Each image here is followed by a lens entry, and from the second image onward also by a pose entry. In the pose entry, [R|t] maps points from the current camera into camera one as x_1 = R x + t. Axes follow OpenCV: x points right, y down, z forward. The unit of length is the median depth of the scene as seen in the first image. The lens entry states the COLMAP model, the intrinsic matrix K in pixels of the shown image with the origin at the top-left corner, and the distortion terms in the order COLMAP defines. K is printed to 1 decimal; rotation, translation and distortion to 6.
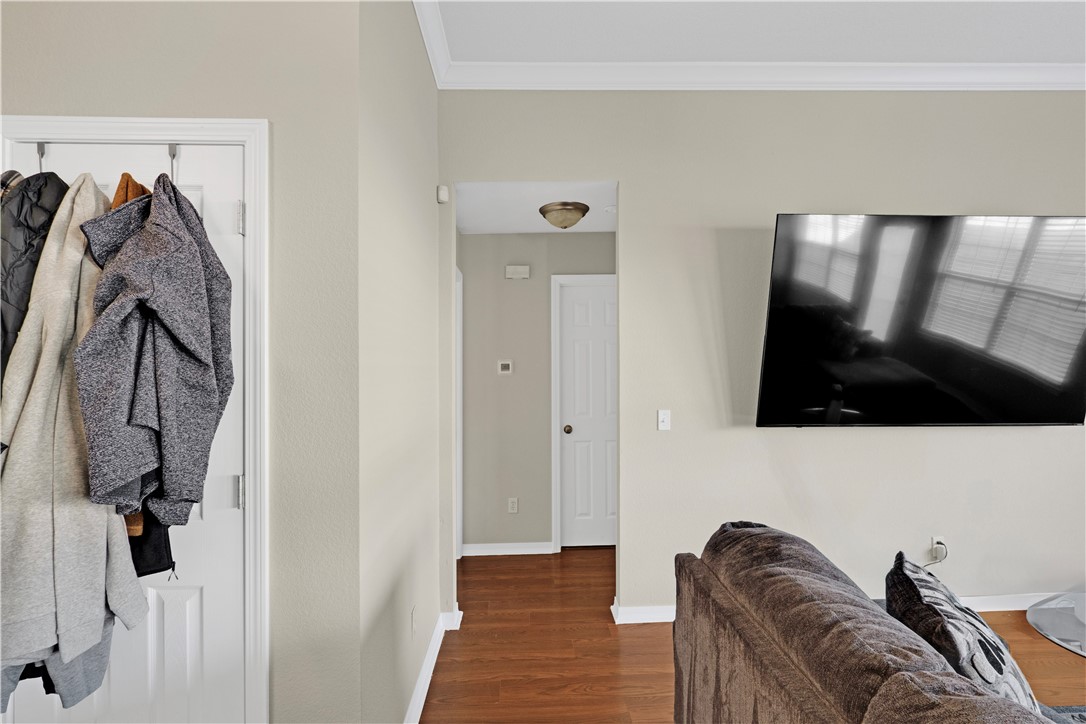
lens RADIAL K [[507.1, 0, 548.4], [0, 507.1, 363.3], [0, 0, 1]] dist [-0.009391, 0.002558]
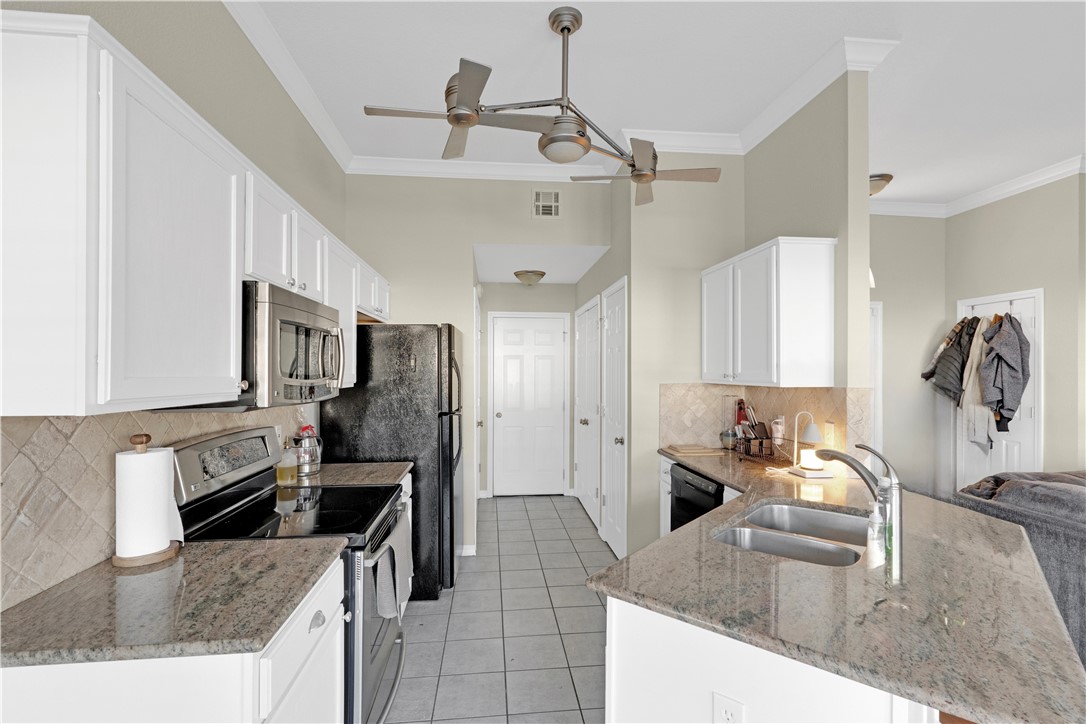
lens RADIAL K [[507.1, 0, 542.0], [0, 507.1, 368.6], [0, 0, 1]] dist [-0.009391, 0.002558]
pose [[0.063412, 0.007173, -0.997962, 2.501931], [0.004434, 0.999962, 0.007469, -0.052398], [0.997978, -0.004899, 0.063378, -2.403160]]
